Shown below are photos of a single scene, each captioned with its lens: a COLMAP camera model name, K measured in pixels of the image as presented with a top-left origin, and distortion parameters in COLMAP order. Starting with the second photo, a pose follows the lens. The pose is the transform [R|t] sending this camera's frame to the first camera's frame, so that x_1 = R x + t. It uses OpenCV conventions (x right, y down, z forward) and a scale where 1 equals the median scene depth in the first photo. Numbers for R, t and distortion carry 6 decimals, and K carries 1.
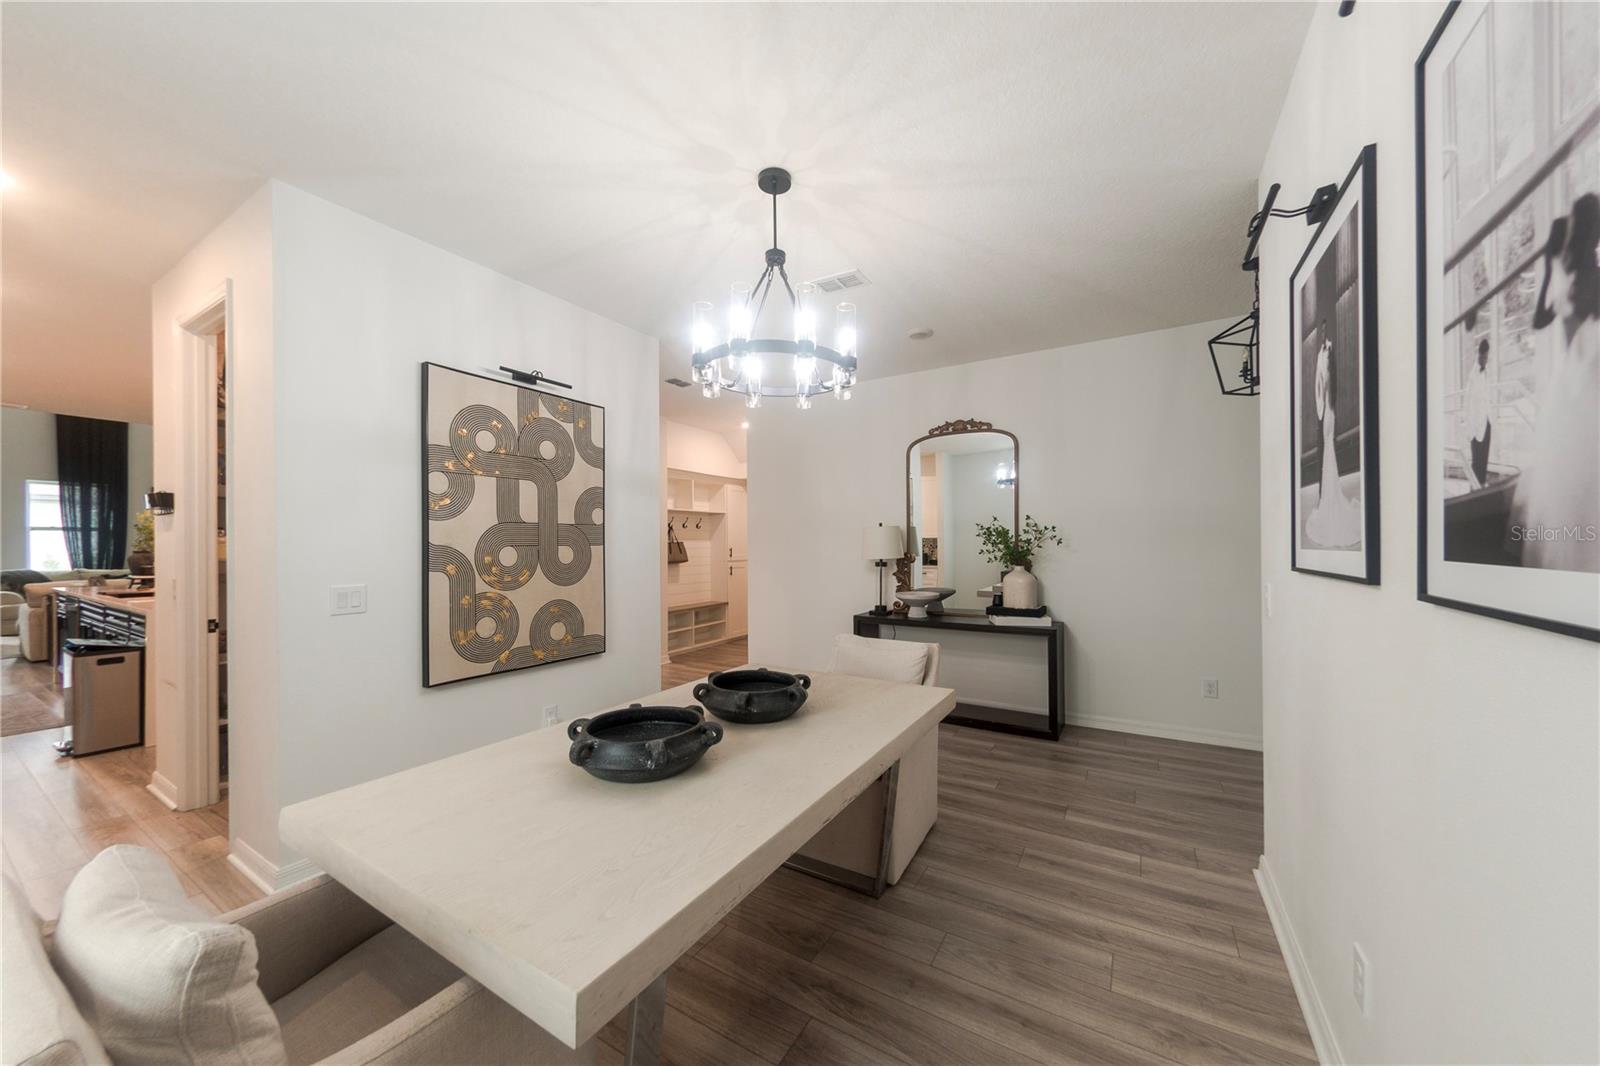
lens RADIAL K [[559.5, 0, 802.3], [0, 559.5, 547.9], [0, 0, 1]] dist [-0.000906, 0.000202]
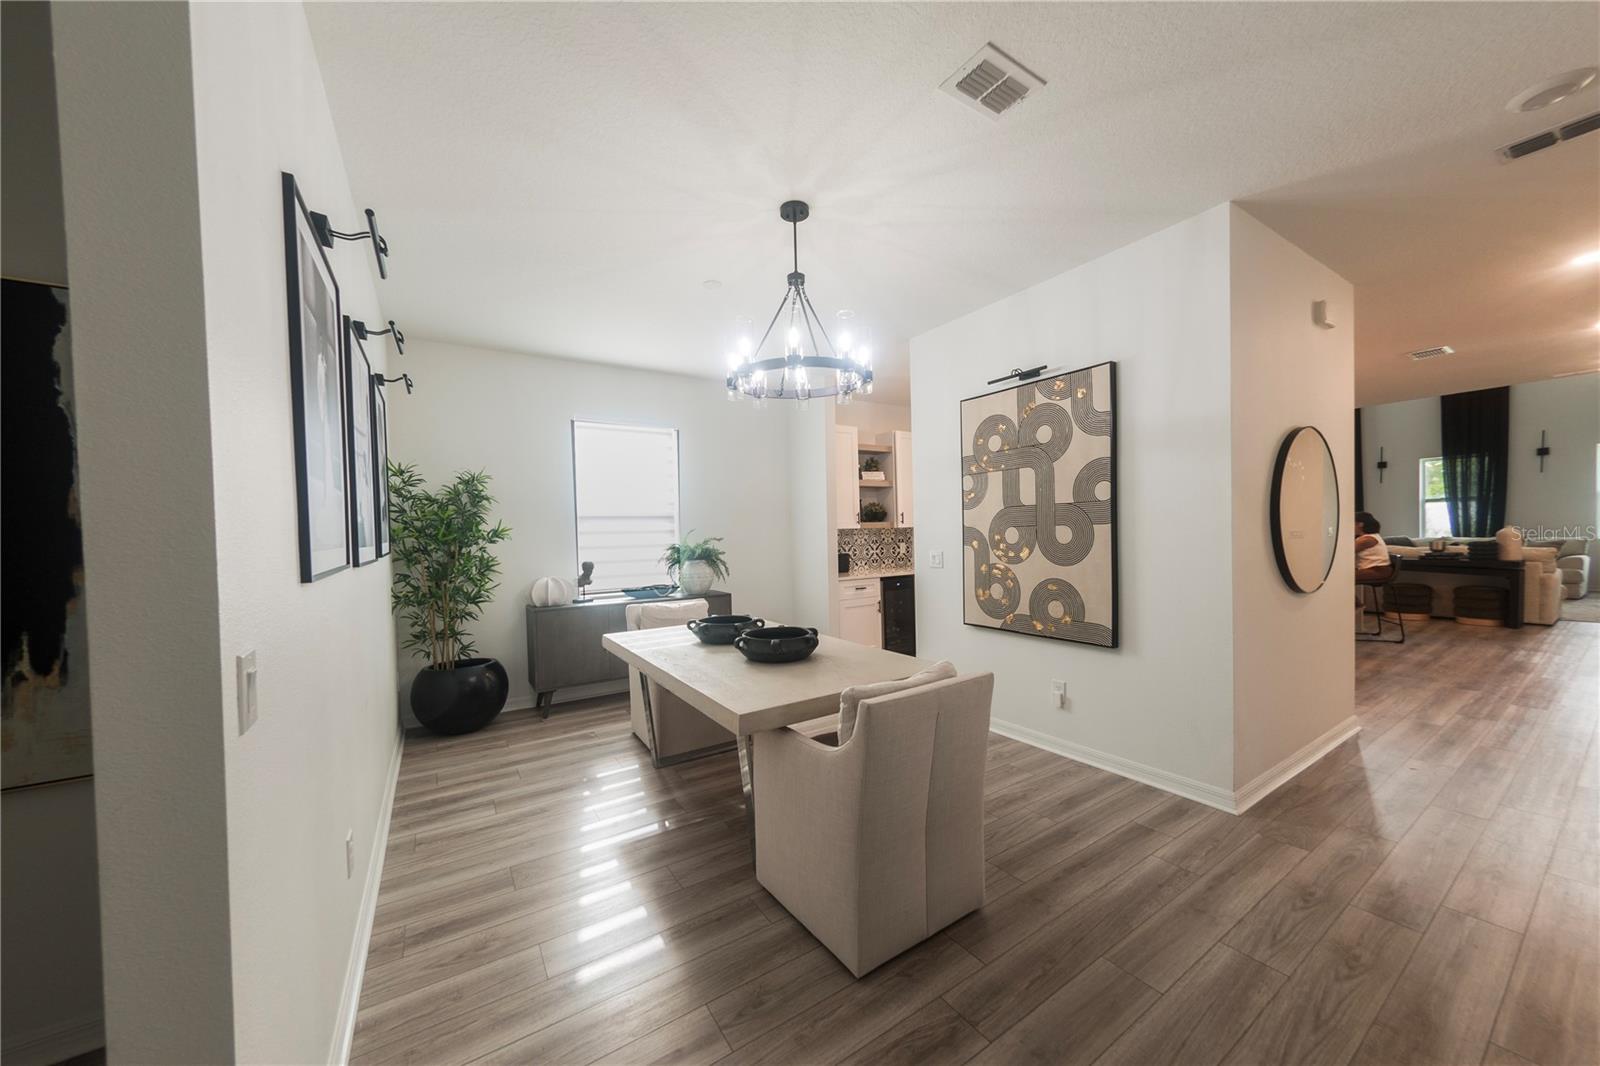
lens RADIAL K [[559.5, 0, 802.3], [0, 559.5, 547.9], [0, 0, 1]] dist [-0.000906, 0.000202]
pose [[-0.437554, 0.040269, -0.898290, 0.734720], [0.019246, 0.999187, 0.035418, -0.008816], [0.898986, -0.001791, -0.437973, 1.117645]]
